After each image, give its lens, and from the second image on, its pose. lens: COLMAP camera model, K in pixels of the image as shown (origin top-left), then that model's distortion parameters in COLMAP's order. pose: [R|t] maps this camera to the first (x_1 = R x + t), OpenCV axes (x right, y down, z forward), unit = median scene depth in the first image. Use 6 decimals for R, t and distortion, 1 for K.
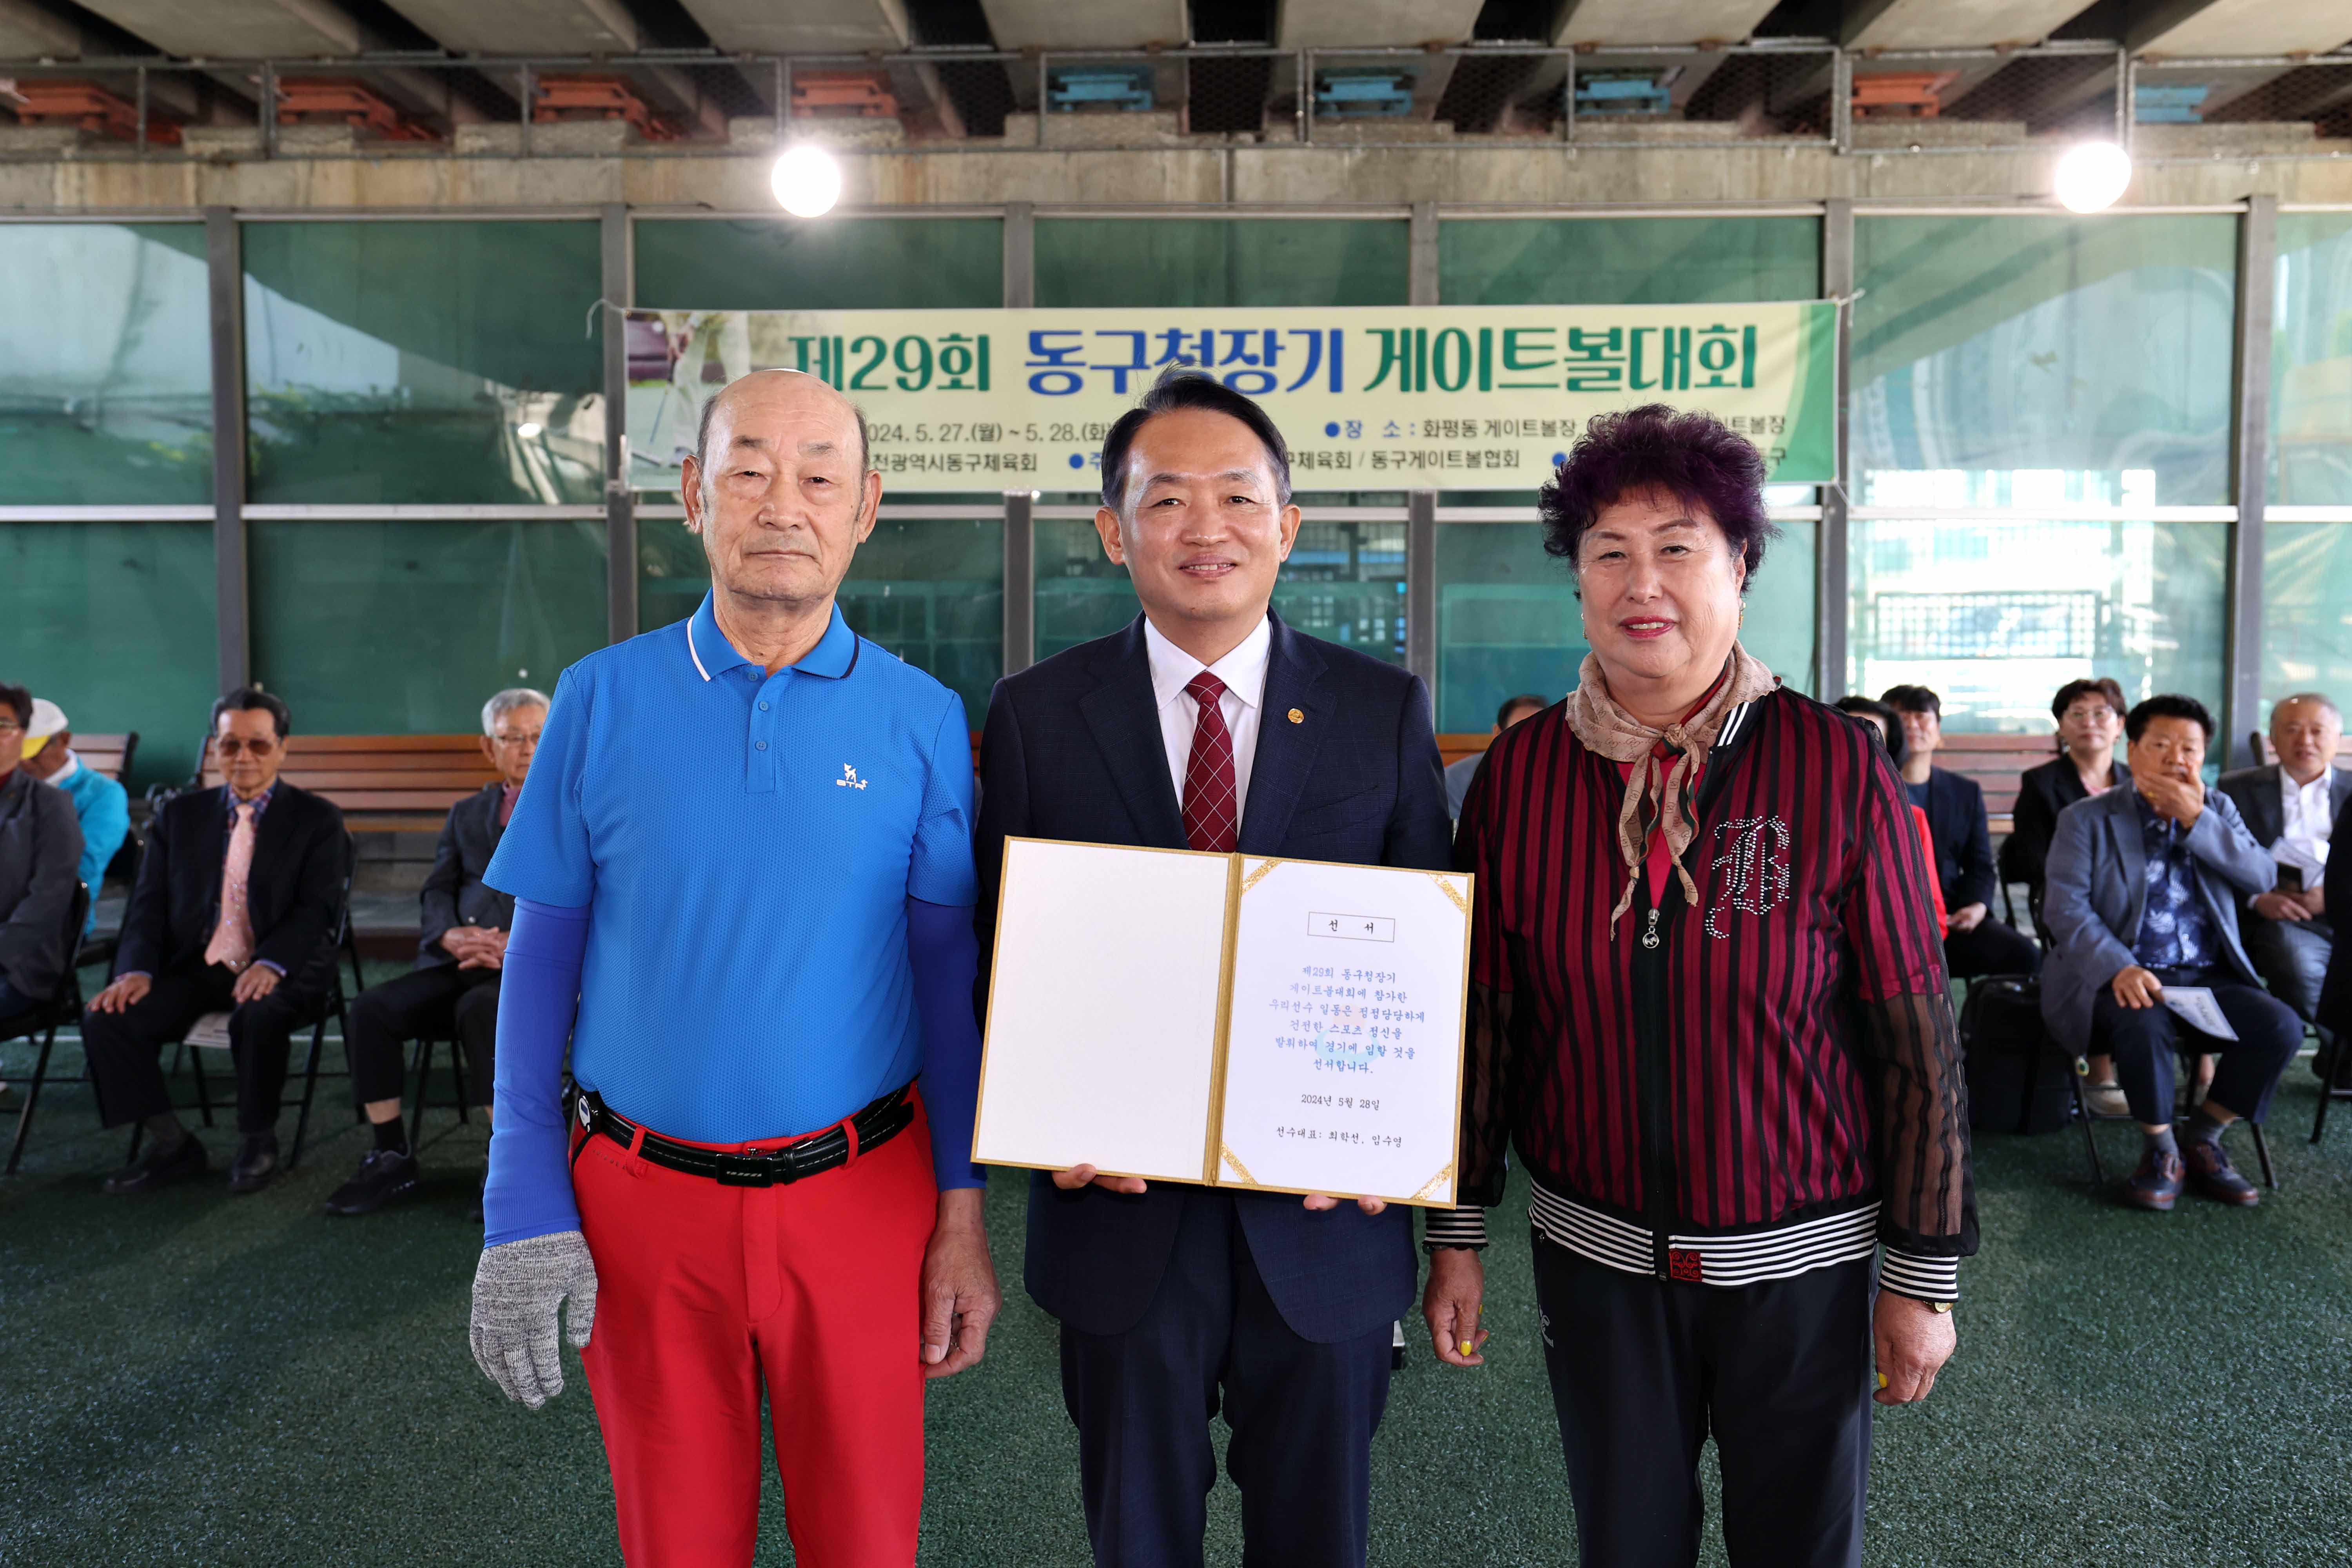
lens RADIAL K [[1730.2, 0, 1151.2], [0, 1730.2, 696.3], [0, 0, 1]] dist [-0.032666, 0.041352]
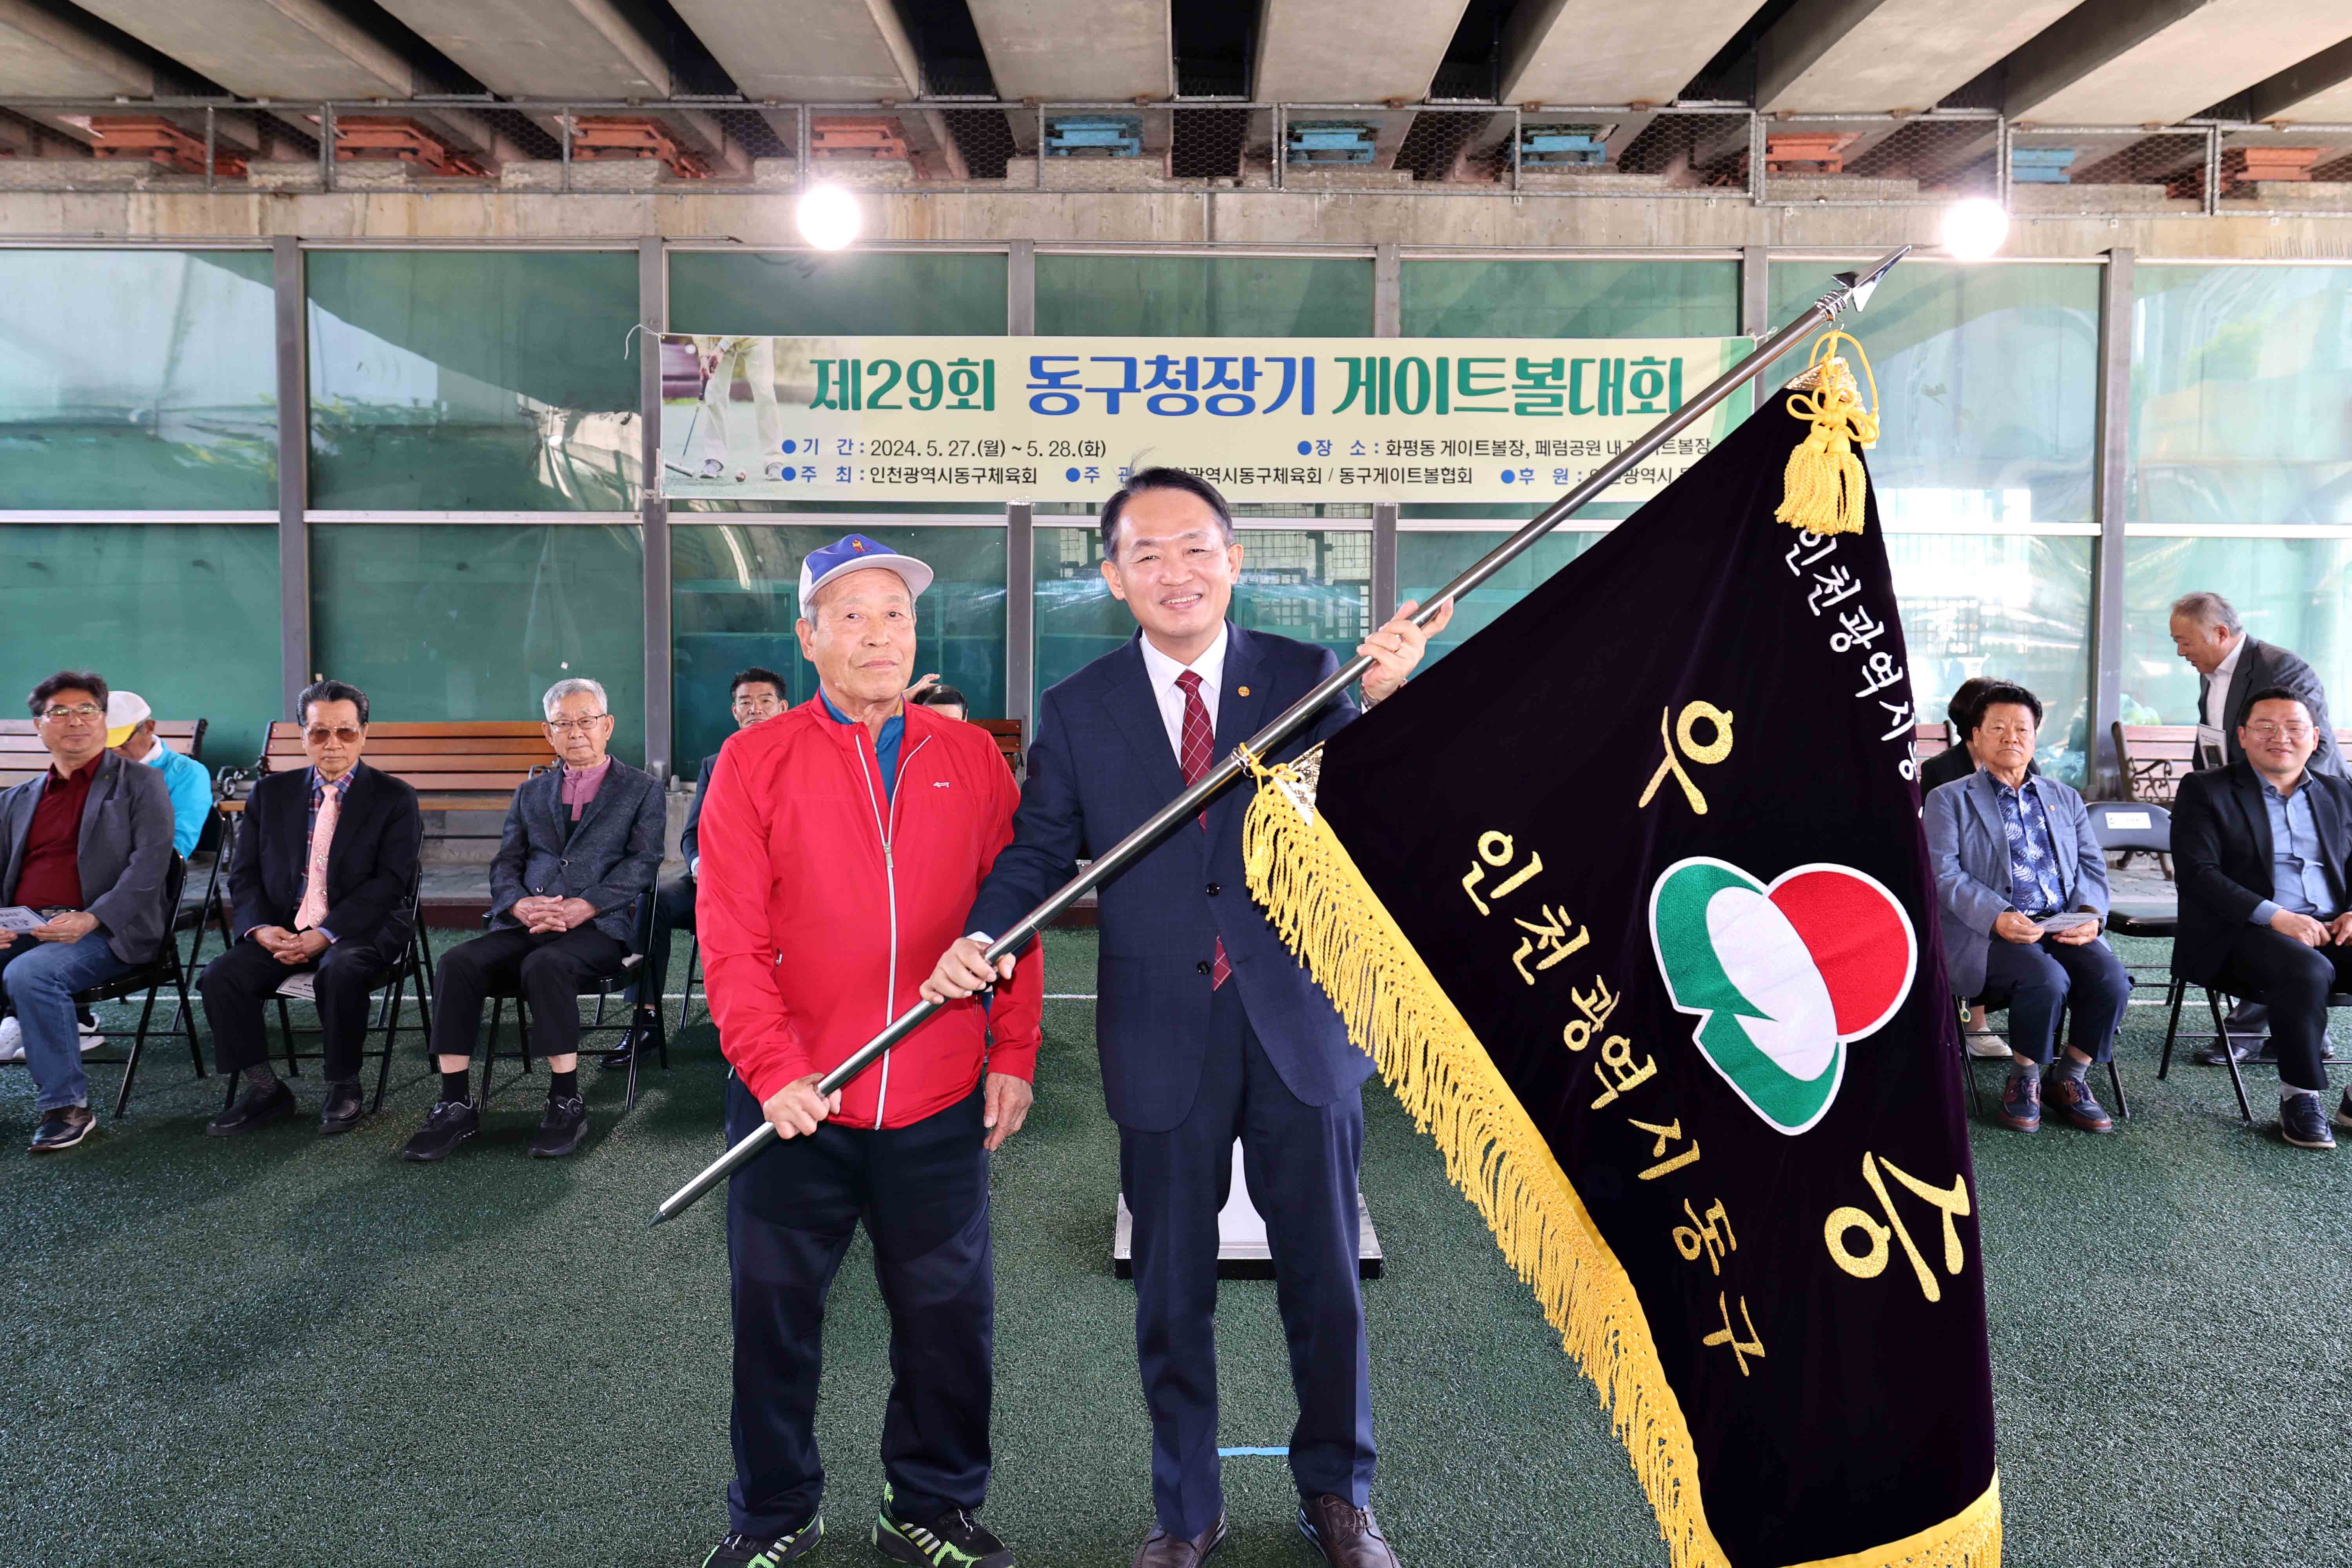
lens RADIAL K [[1597.8, 0, 1181.0], [0, 1597.8, 684.9], [0, 0, 1]] dist [-0.042566, 0.035815]
pose [[0.999402, 0.002548, 0.034493, -0.008443], [-0.002474, 0.999995, -0.002194, 0.000077], [-0.034499, 0.002108, 0.999403, -0.017415]]
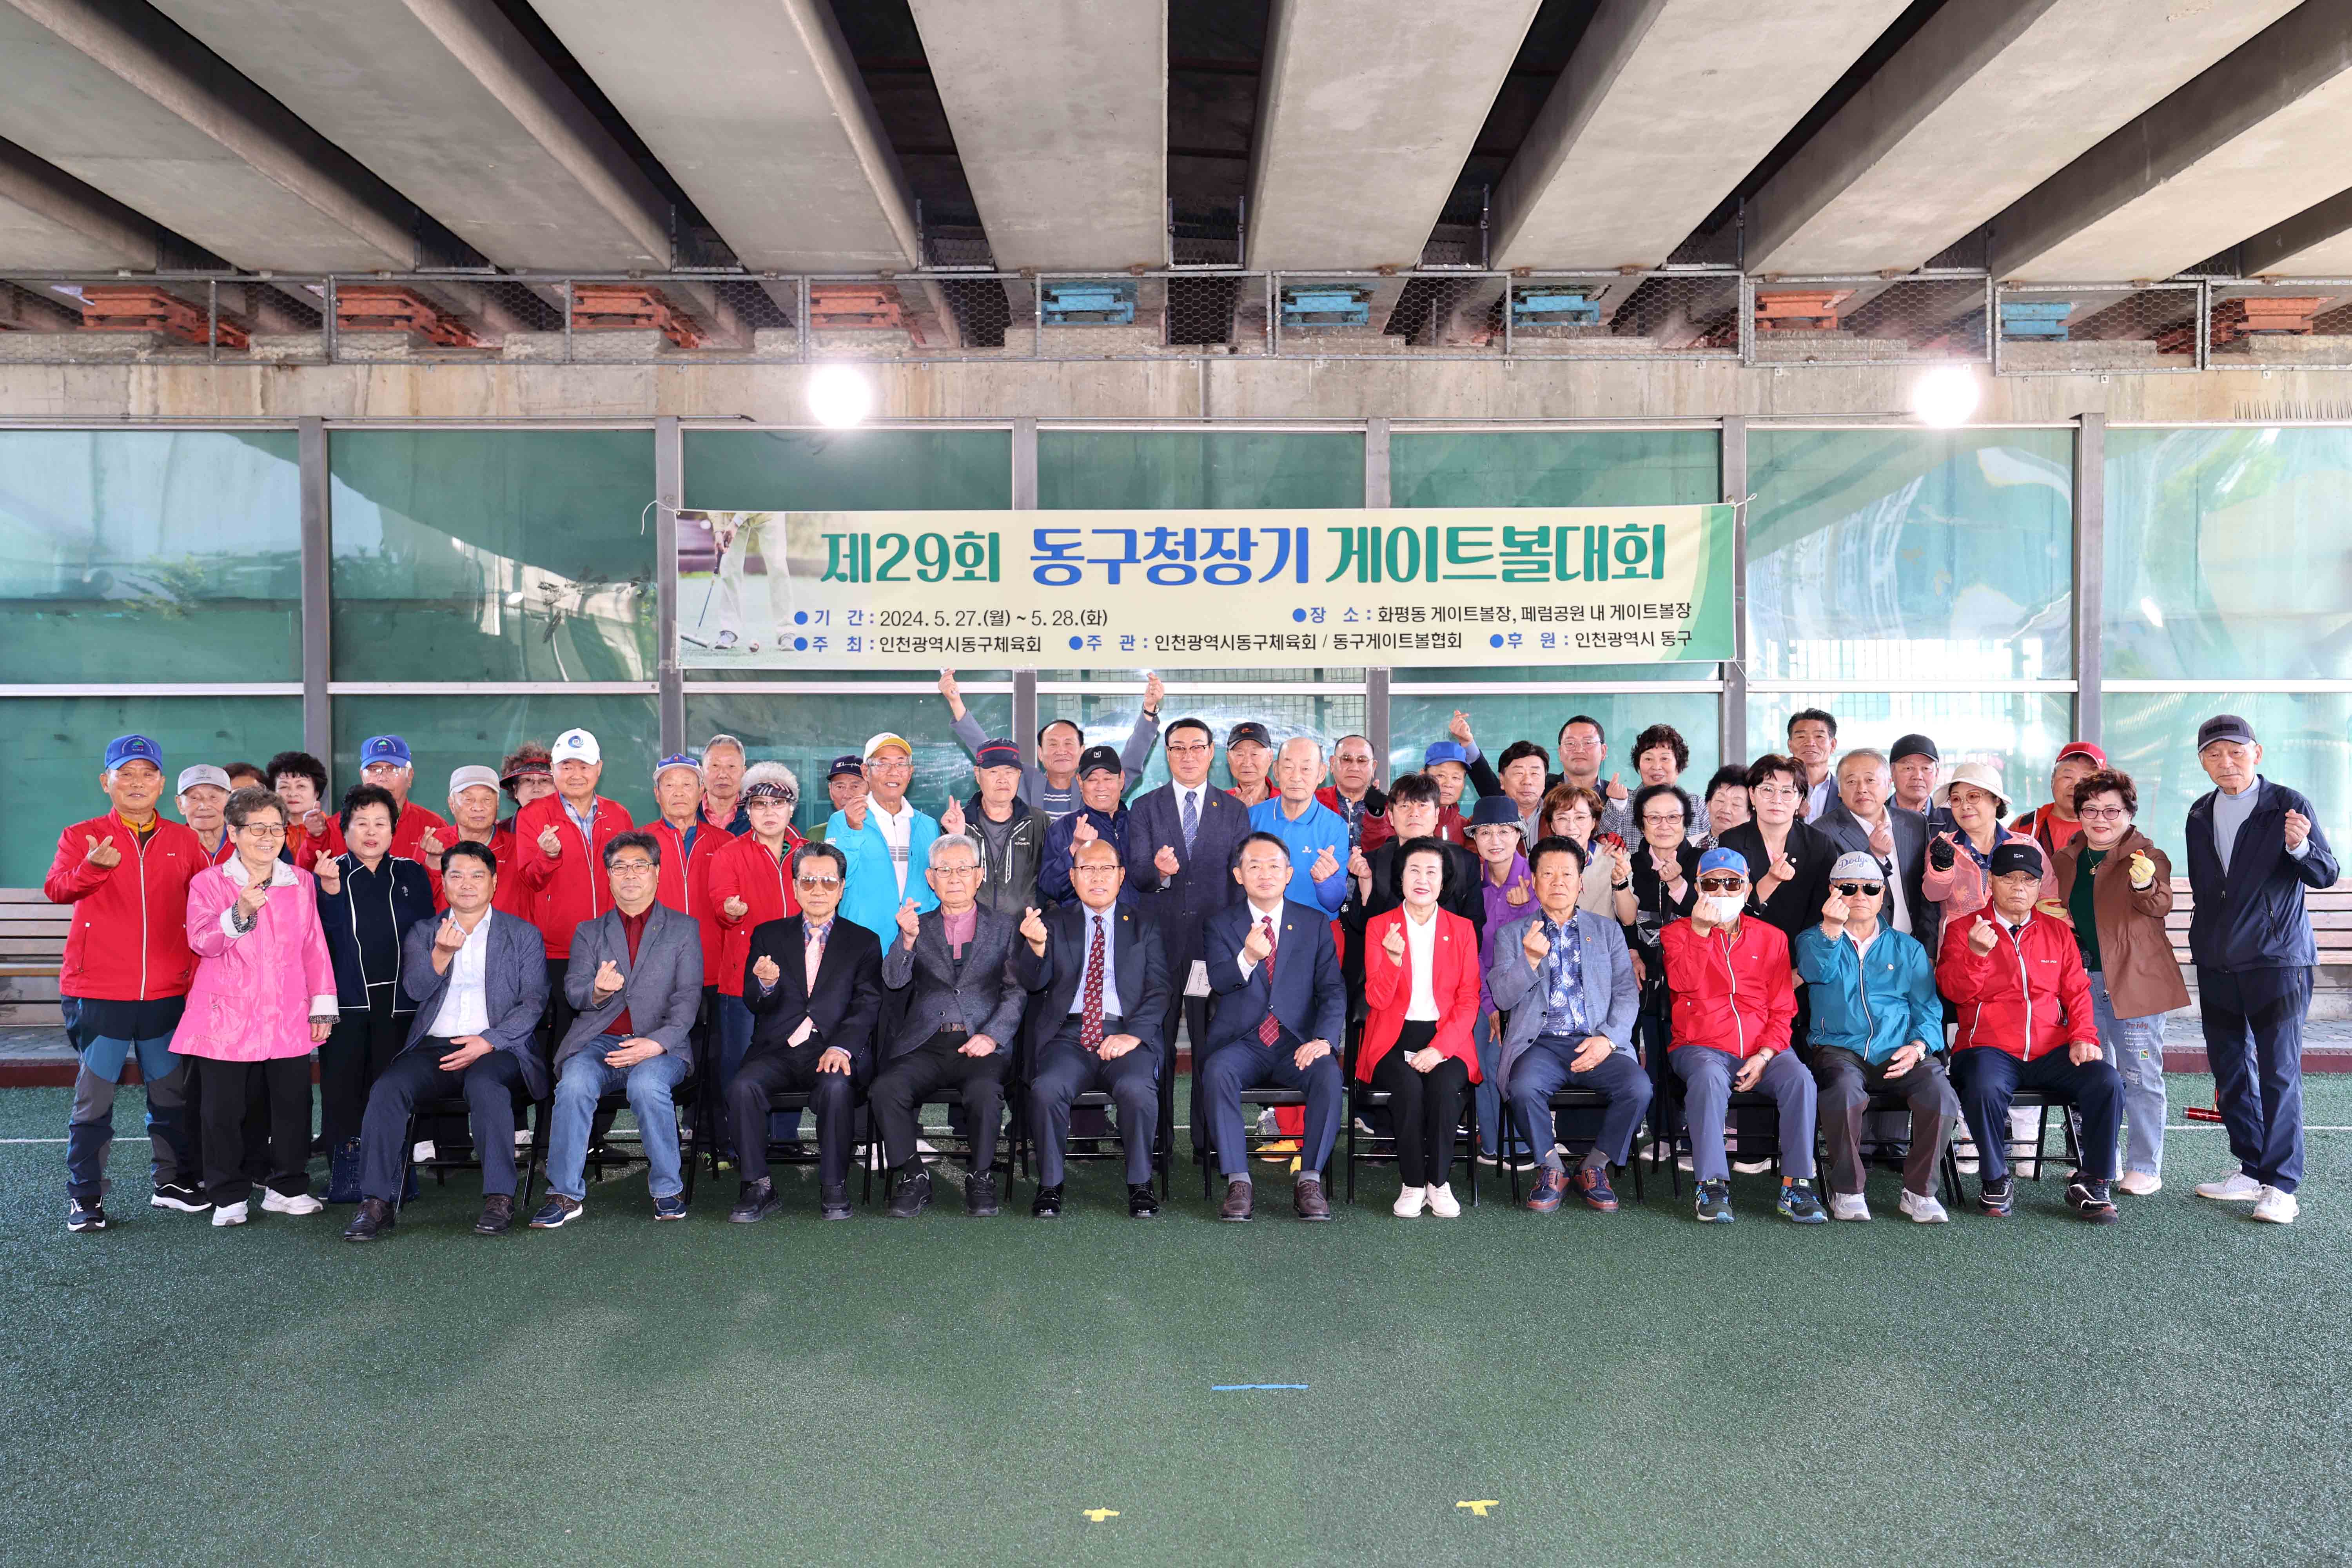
lens RADIAL K [[1859.6, 0, 1170.1], [0, 1859.6, 804.4], [0, 0, 1]] dist [-0.024509, 0.049360]
pose [[0.999400, -0.004713, 0.034324, -0.021624], [0.005641, 0.999620, -0.026993, 0.003628], [-0.034183, 0.027170, 0.999046, -0.204686]]
